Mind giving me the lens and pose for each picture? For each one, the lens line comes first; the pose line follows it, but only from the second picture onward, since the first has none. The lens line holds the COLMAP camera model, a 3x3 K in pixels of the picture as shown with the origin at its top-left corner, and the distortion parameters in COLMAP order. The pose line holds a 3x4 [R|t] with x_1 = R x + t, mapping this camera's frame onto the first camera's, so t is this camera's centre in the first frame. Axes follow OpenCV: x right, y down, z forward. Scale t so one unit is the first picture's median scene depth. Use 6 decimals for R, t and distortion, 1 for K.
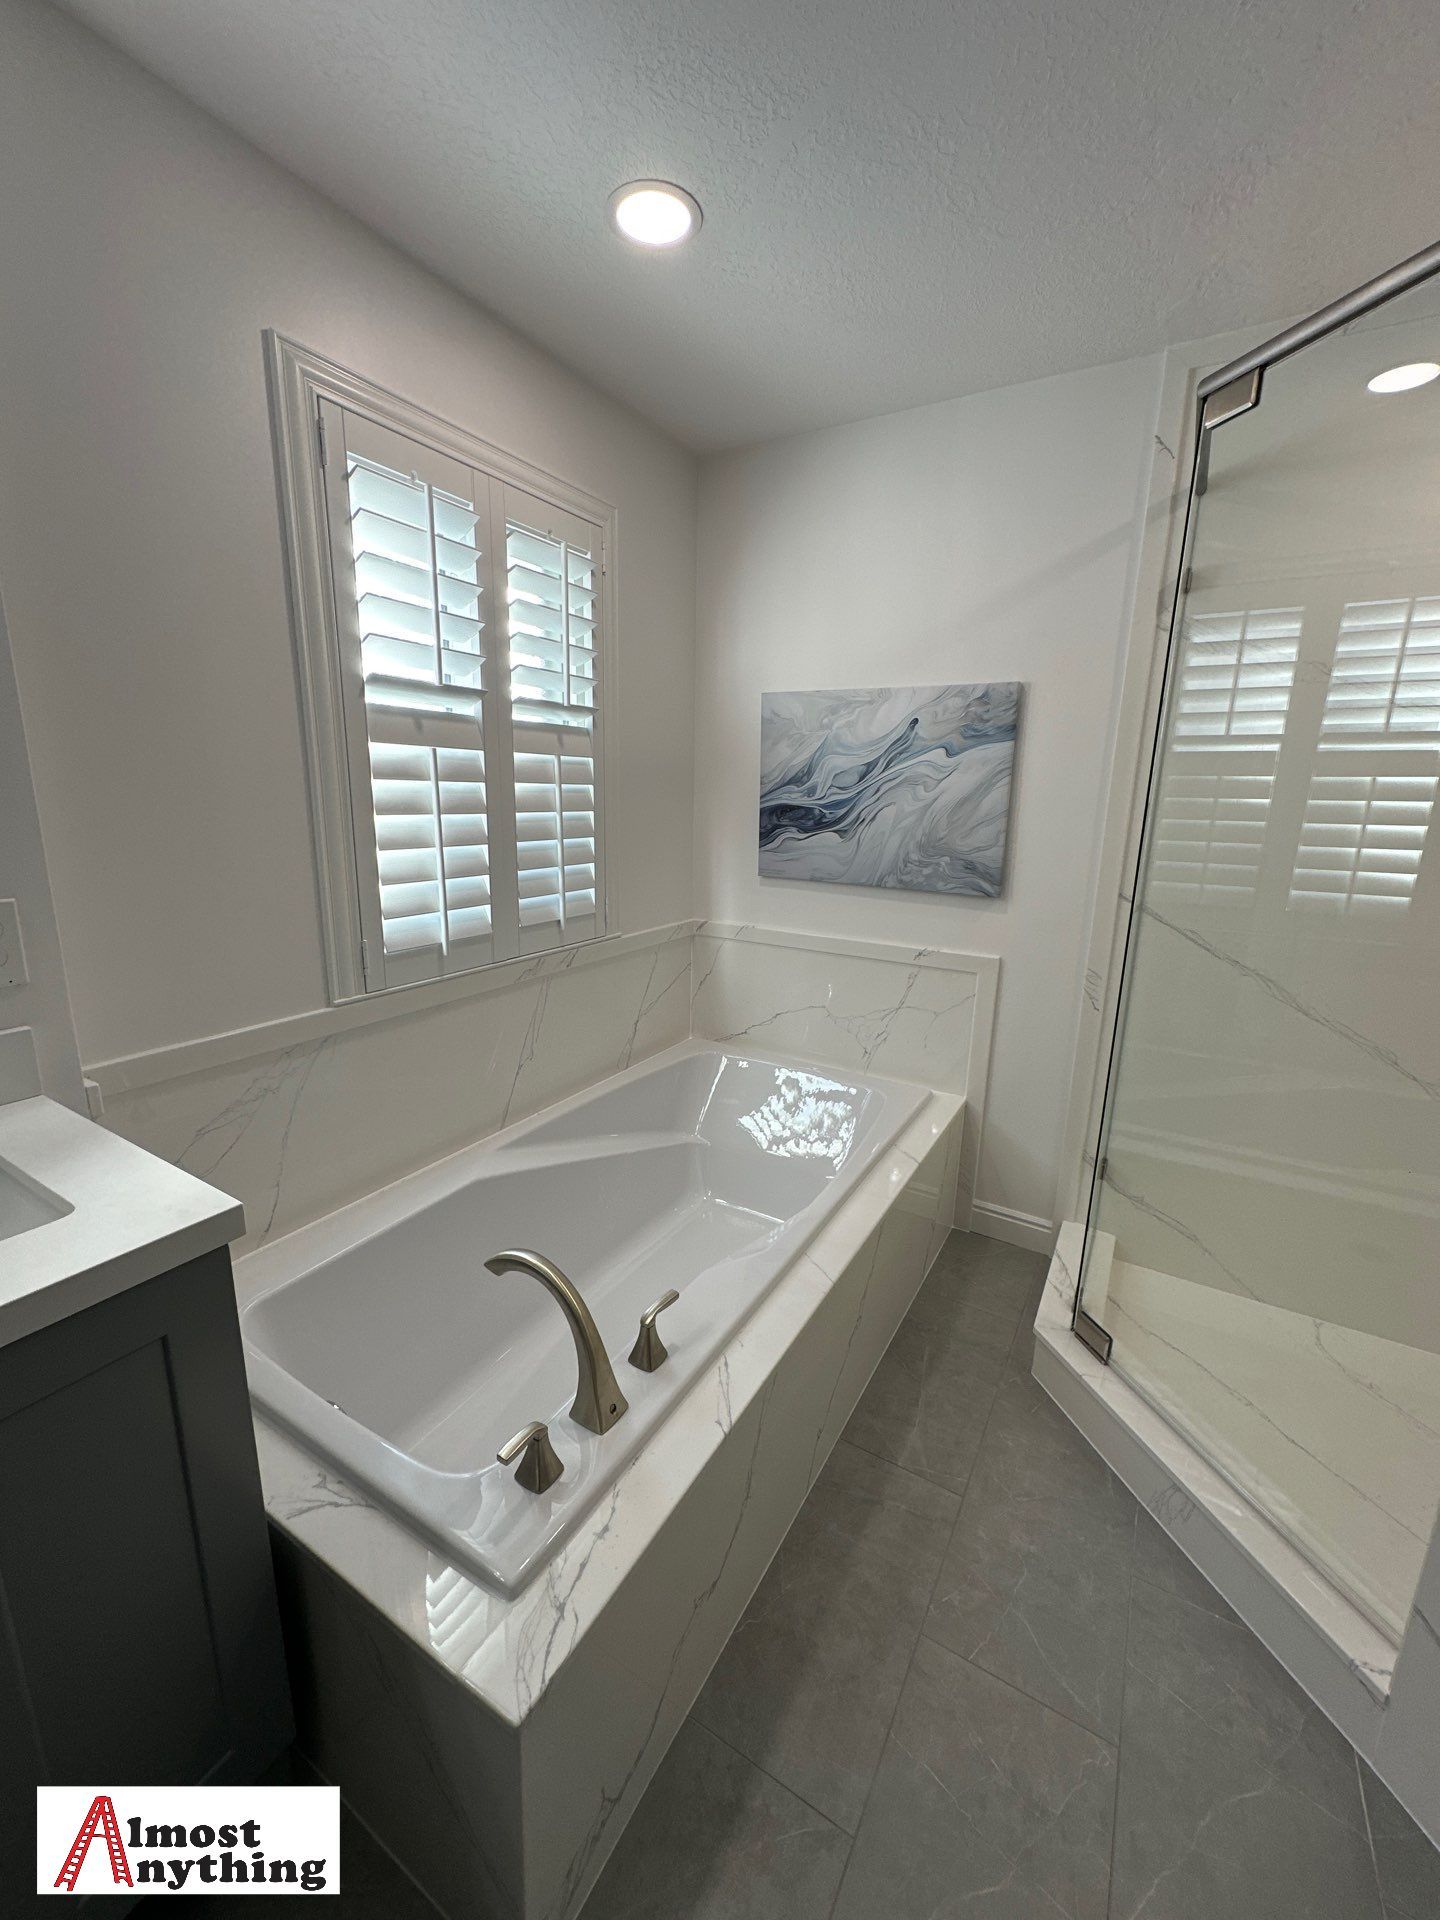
lens RADIAL K [[760.5, 0, 720.0], [0, 760.5, 959.9], [0, 0, 1]] dist [-0.000616, 0.000111]
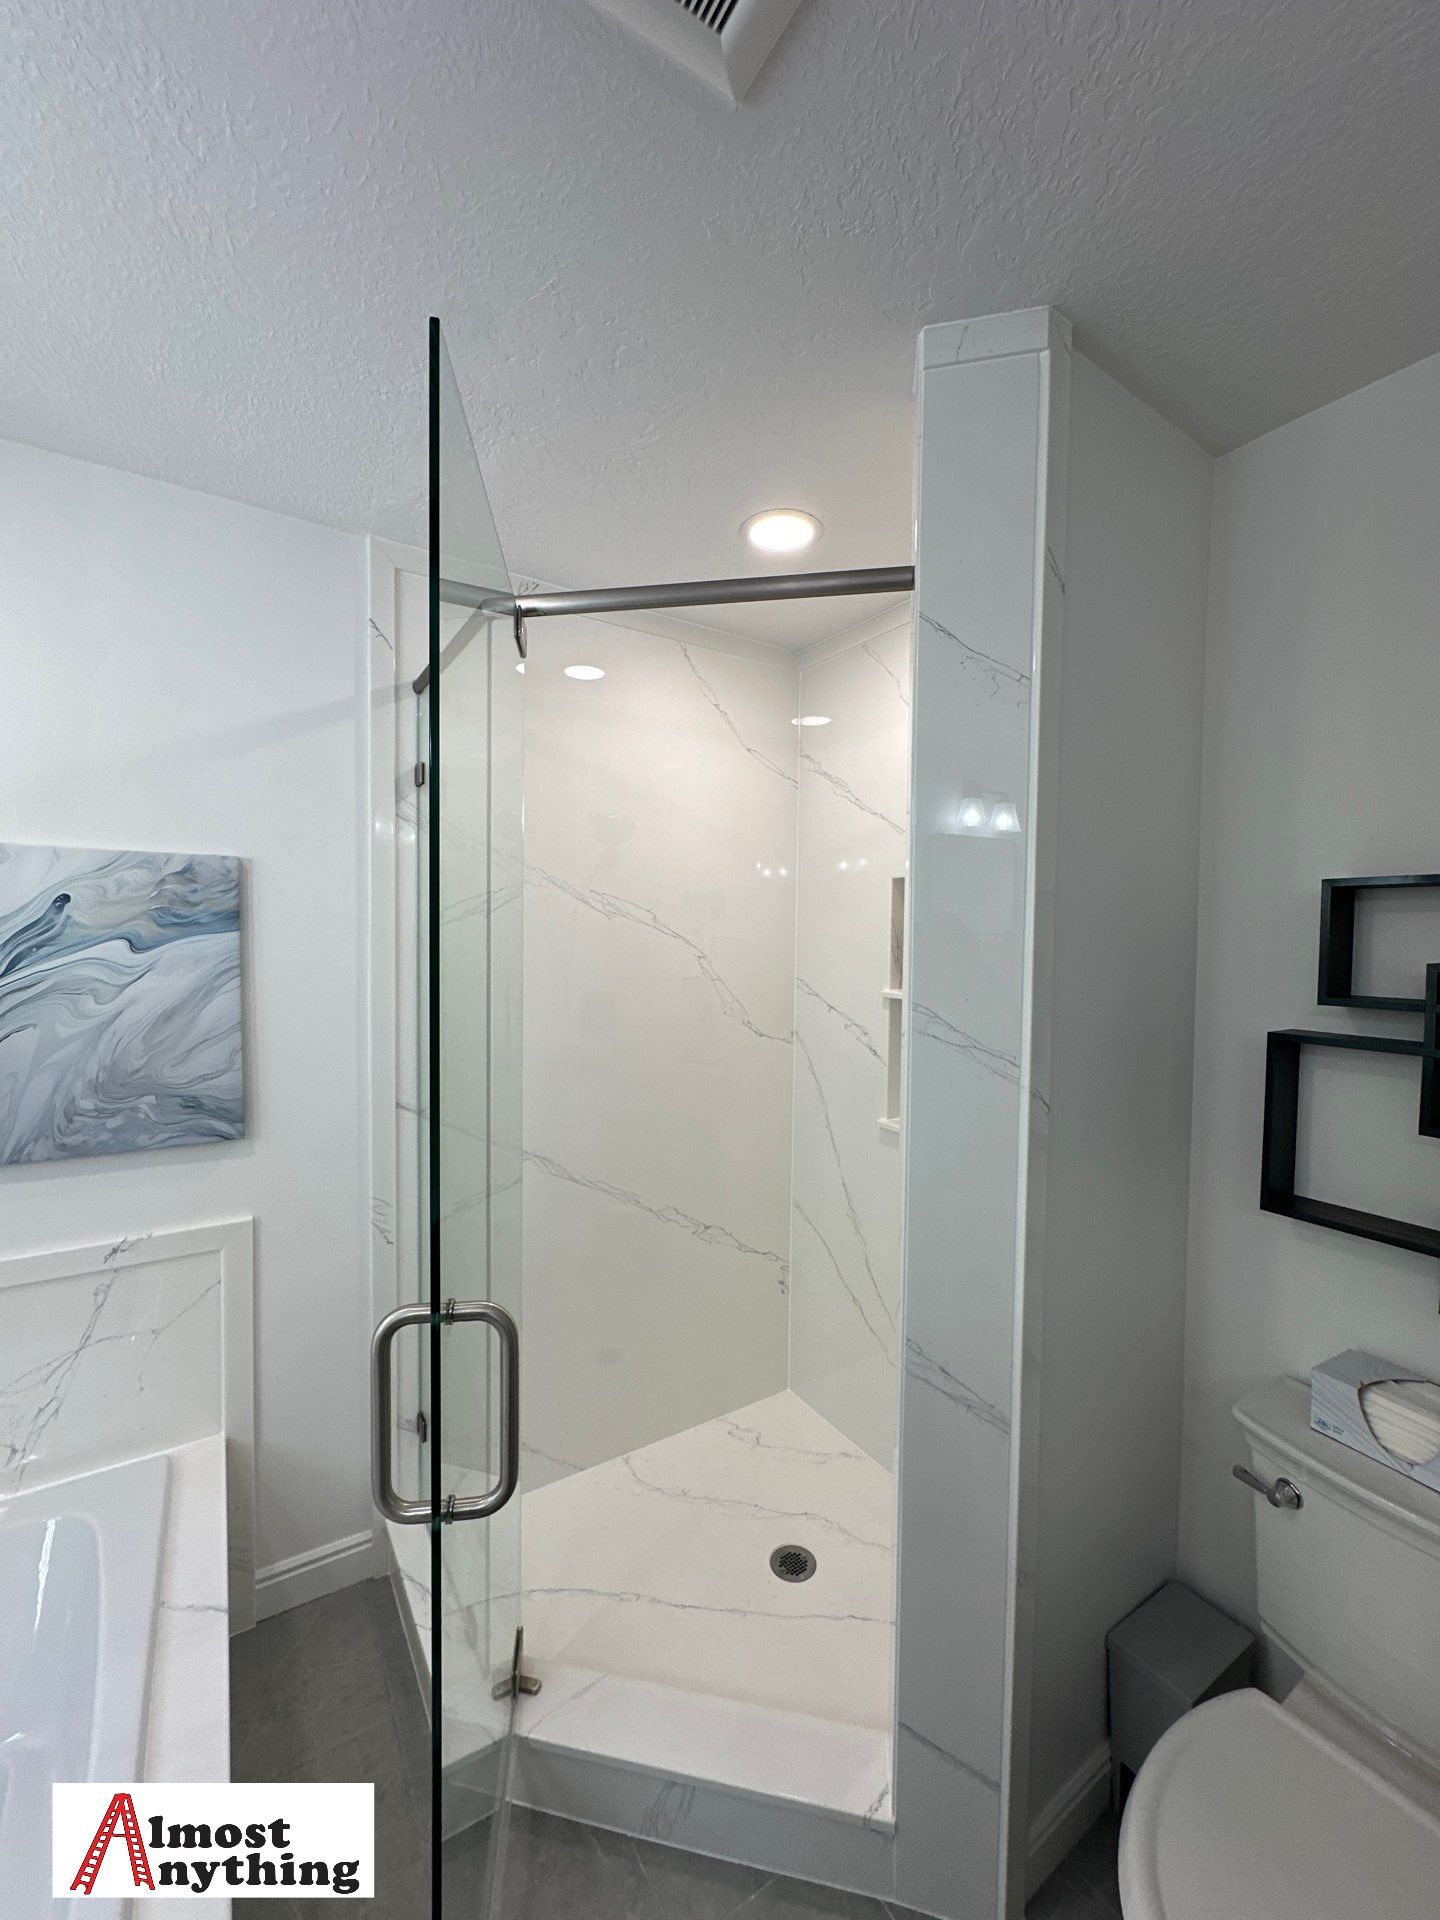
lens RADIAL K [[760.5, 0, 720.0], [0, 760.5, 961.7], [0, 0, 1]] dist [-0.000616, 0.000111]
pose [[0.438647, -0.049339, 0.897304, -0.077703], [0.194681, 0.979997, -0.041284, -0.125380], [-0.877319, 0.192797, 0.439478, 0.237764]]
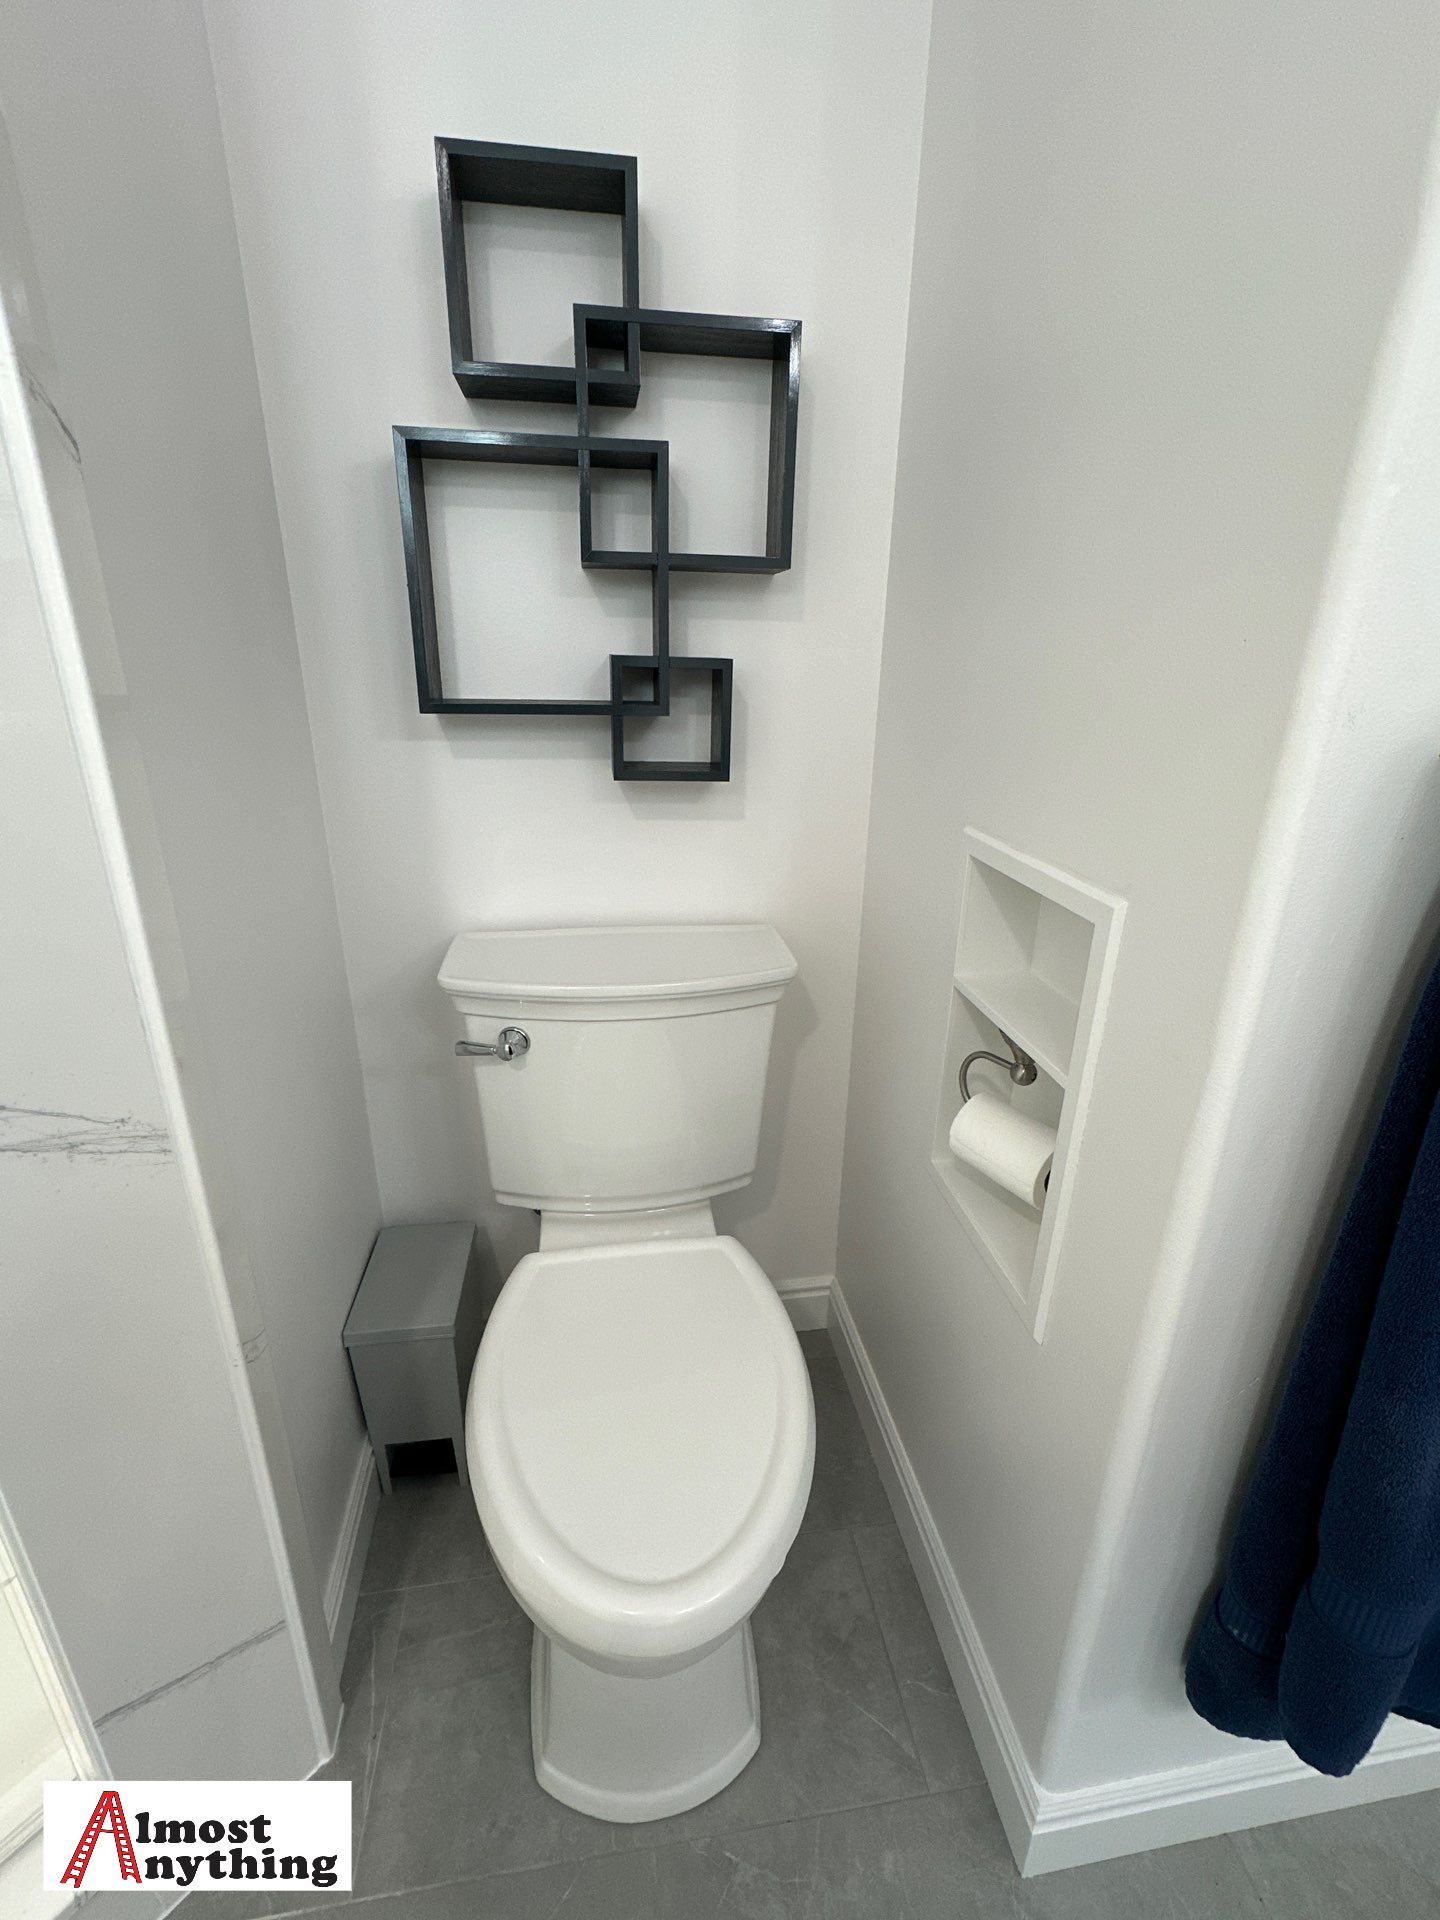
lens RADIAL K [[829.6, 0, 717.1], [0, 829.6, 961.2], [0, 0, 1]] dist [0.000686, -0.000376]
pose [[-0.642439, -0.302441, 0.704131, 0.144230], [0.129936, 0.862534, 0.489031, 0.027334], [-0.755241, 0.405664, -0.514828, 0.329835]]
